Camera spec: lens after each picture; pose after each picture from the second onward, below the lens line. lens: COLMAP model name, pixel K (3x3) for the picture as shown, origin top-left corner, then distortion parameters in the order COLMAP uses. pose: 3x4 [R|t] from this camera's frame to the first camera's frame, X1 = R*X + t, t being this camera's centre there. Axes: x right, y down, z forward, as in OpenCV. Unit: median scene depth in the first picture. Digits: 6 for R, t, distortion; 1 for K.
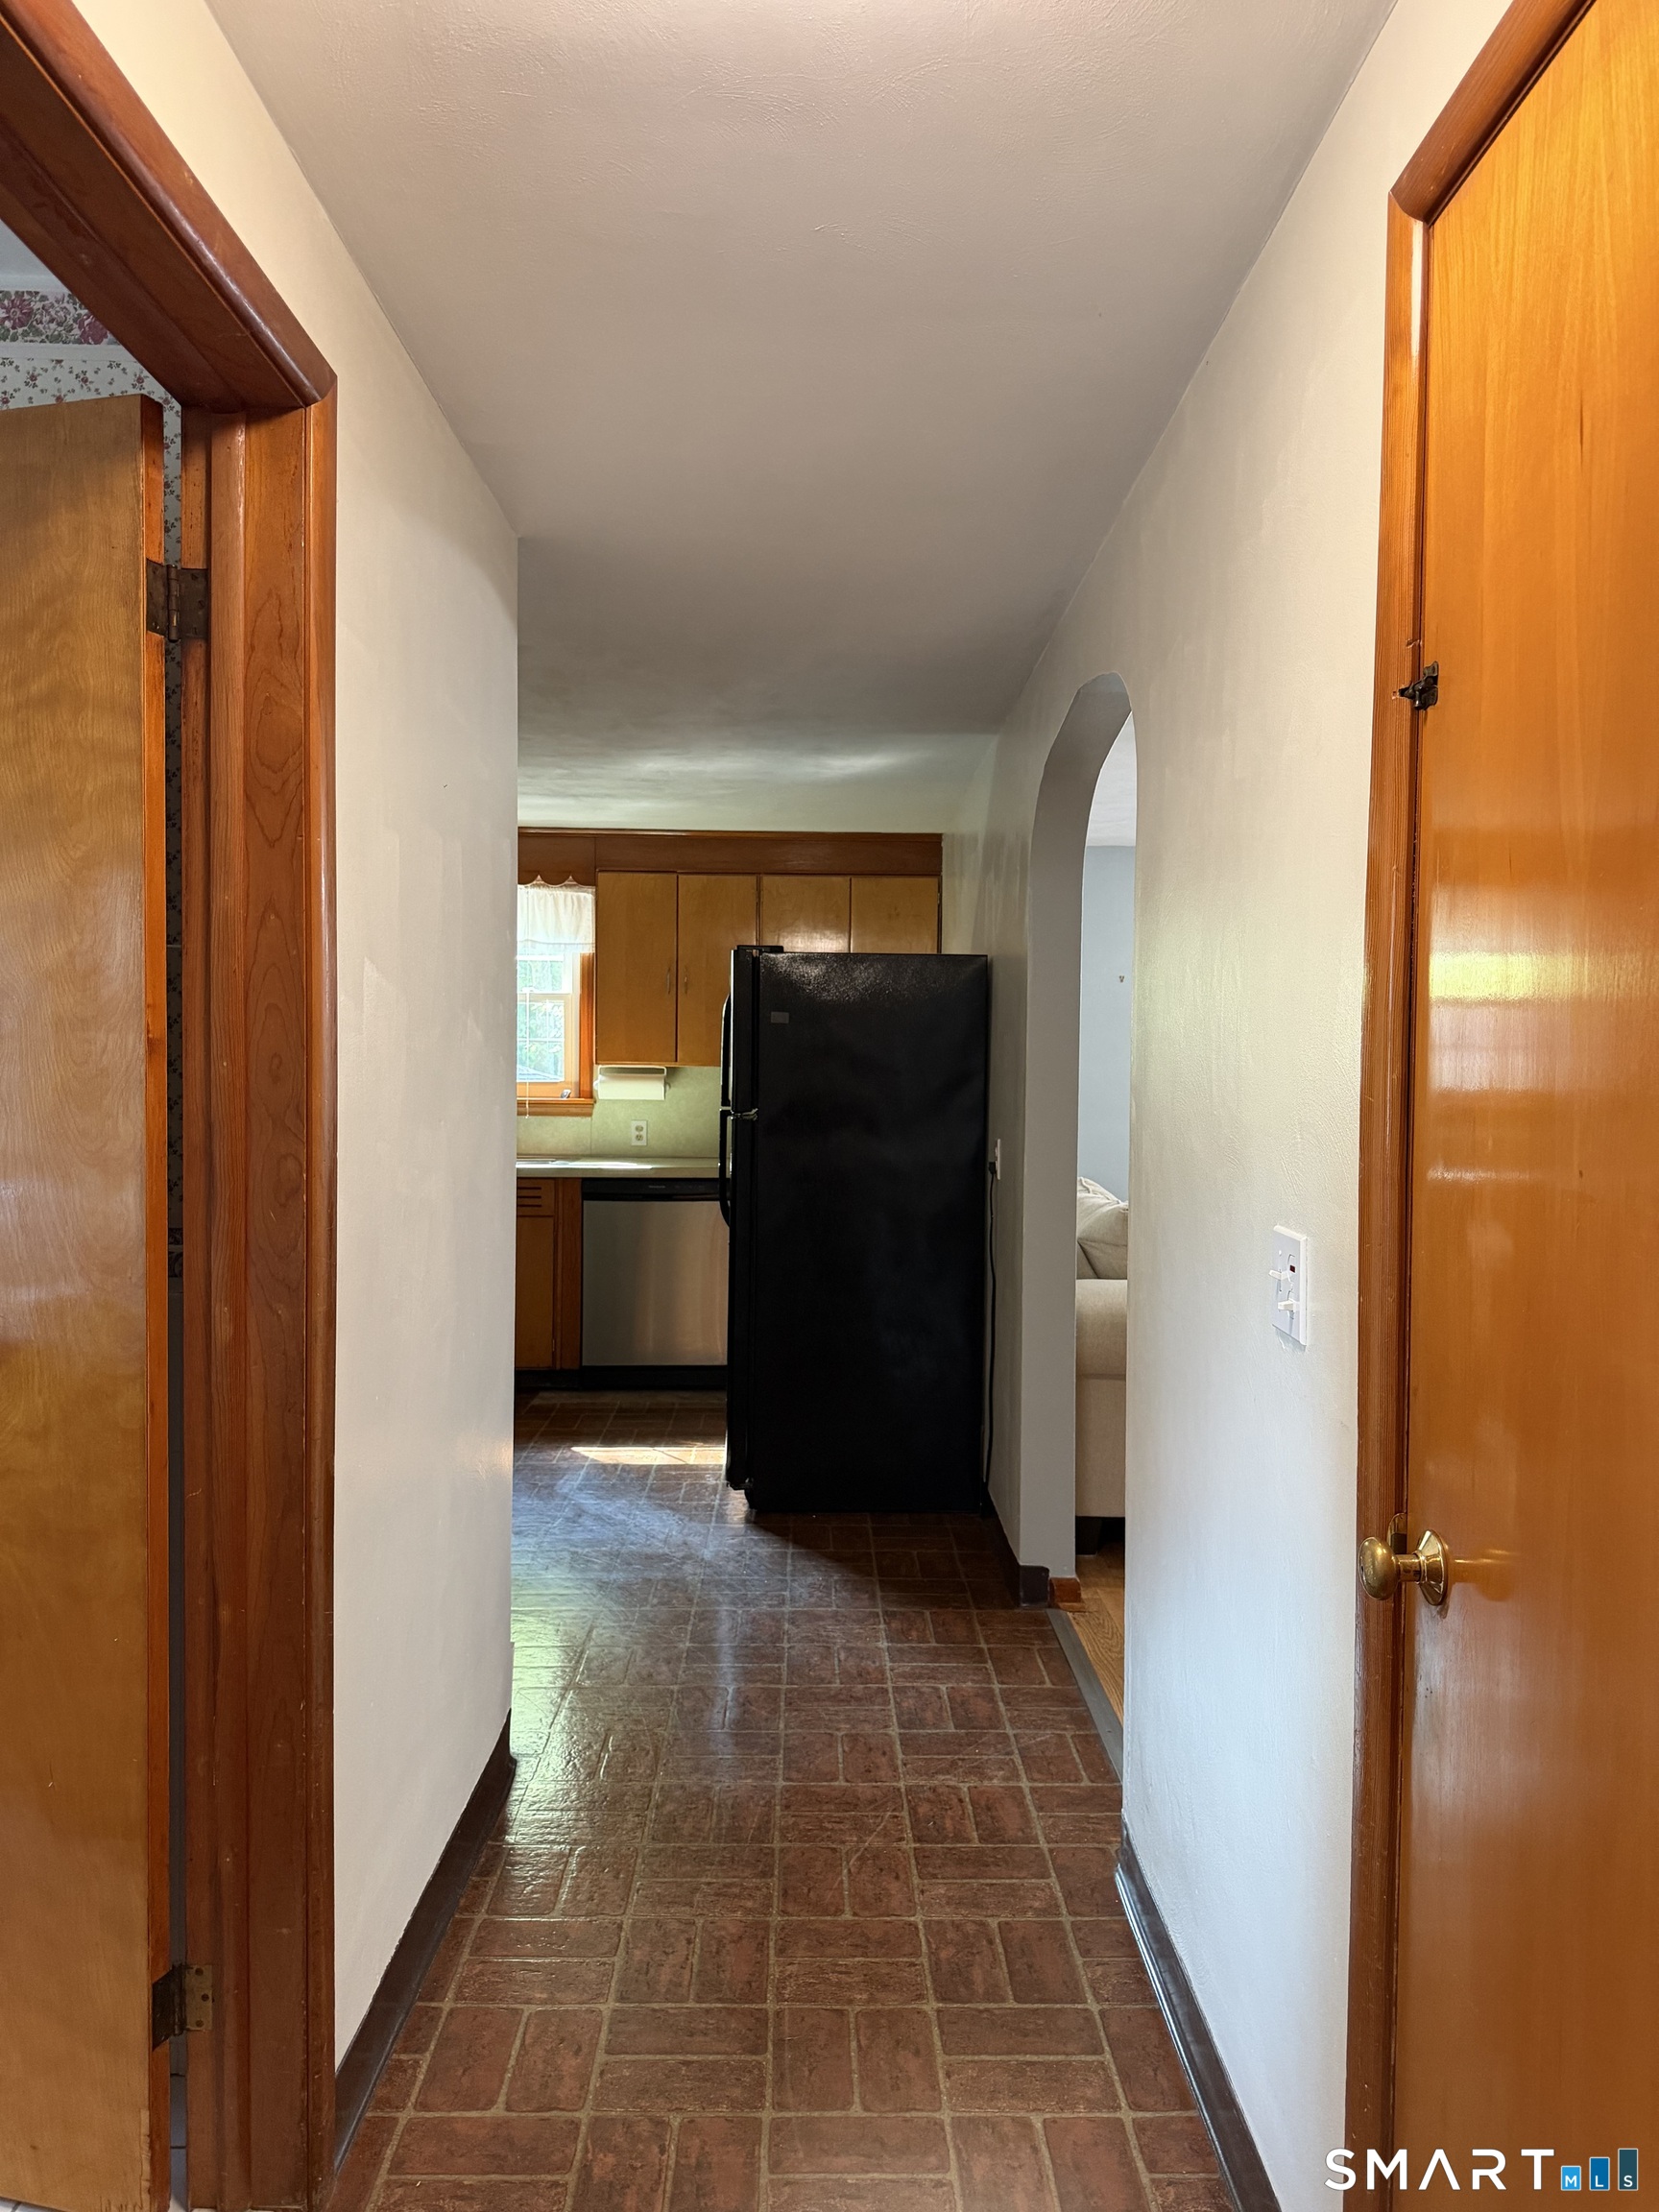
lens RADIAL K [[1548.2, 0, 829.5], [0, 1548.2, 1106.0], [0, 0, 1]] dist [0.018910, -0.023583]
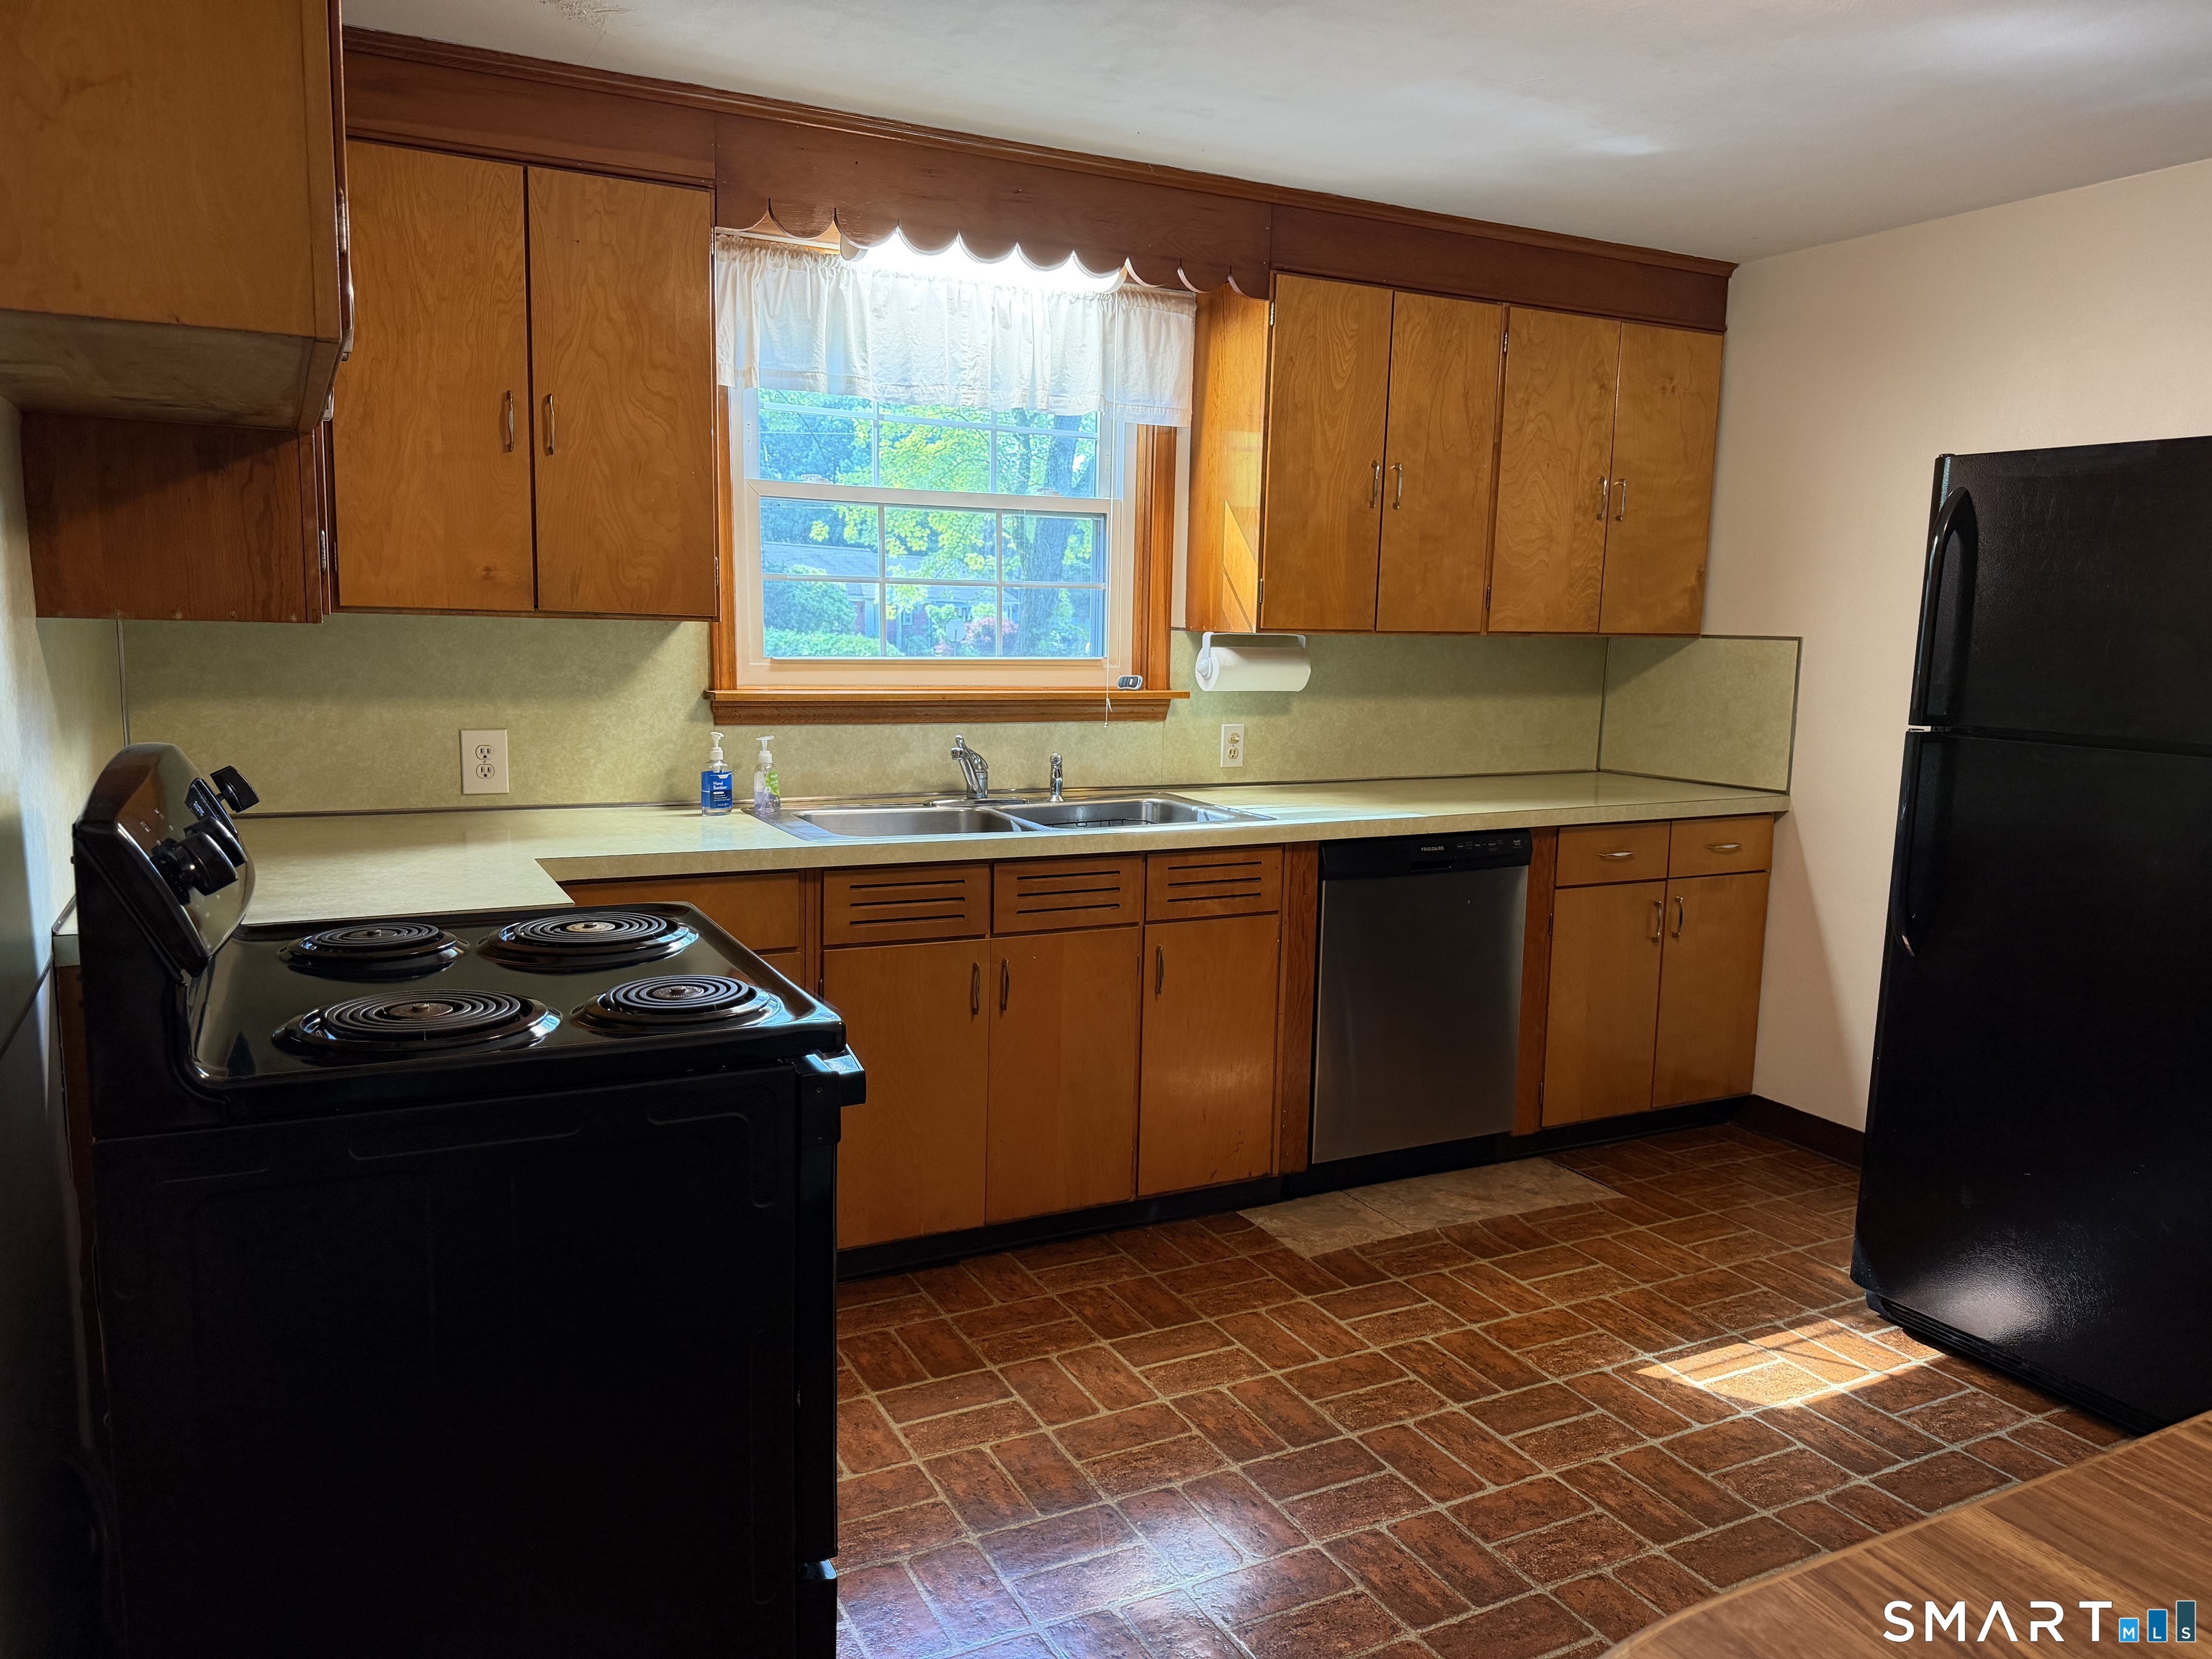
lens RADIAL K [[1554.3, 0, 1106.0], [0, 1554.3, 829.5], [0, 0, 1]] dist [0.109903, -0.258841]
pose [[0.890968, -0.045749, 0.451756, -0.460519], [-0.006805, 0.993454, 0.114027, -0.019601], [-0.454015, -0.104669, 0.884825, 0.521293]]
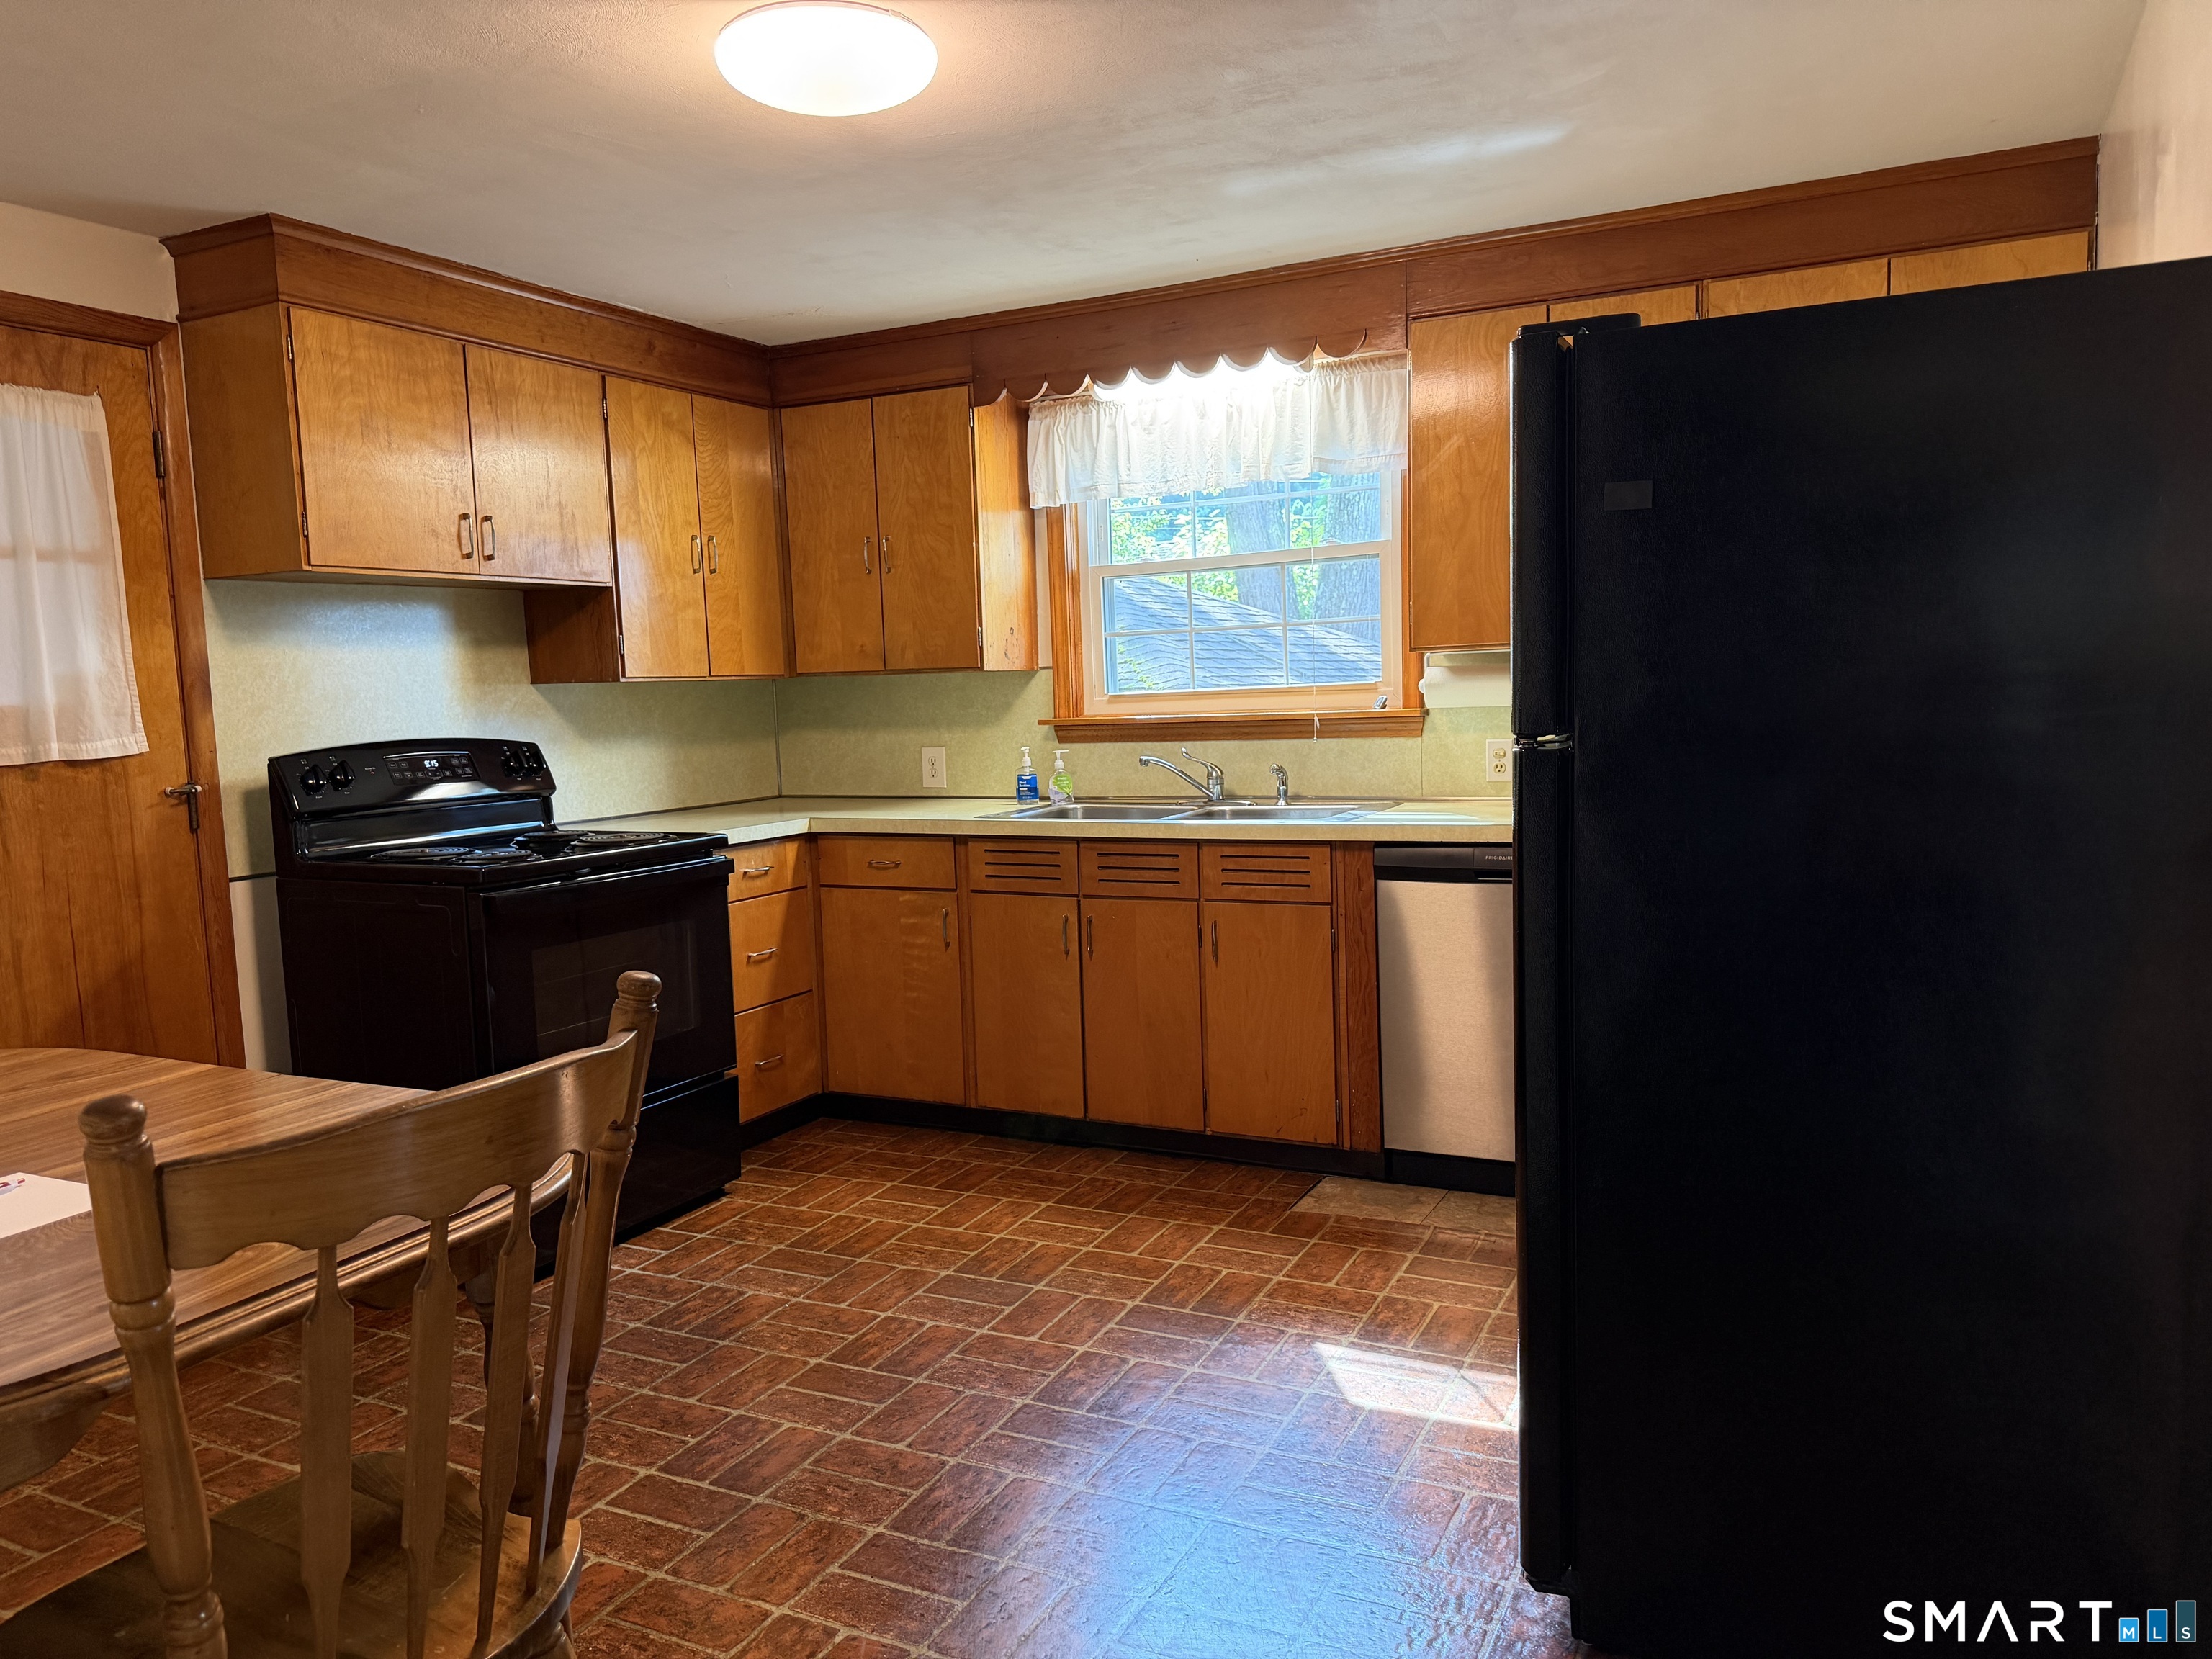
lens RADIAL K [[1548.2, 0, 1110.6], [0, 1548.2, 838.6], [0, 0, 1]] dist [0.018910, -0.023583]
pose [[0.889435, 0.009147, -0.456970, 0.021255], [0.026288, 0.997121, 0.071127, 0.000117], [0.456305, -0.075275, 0.886634, 0.408953]]
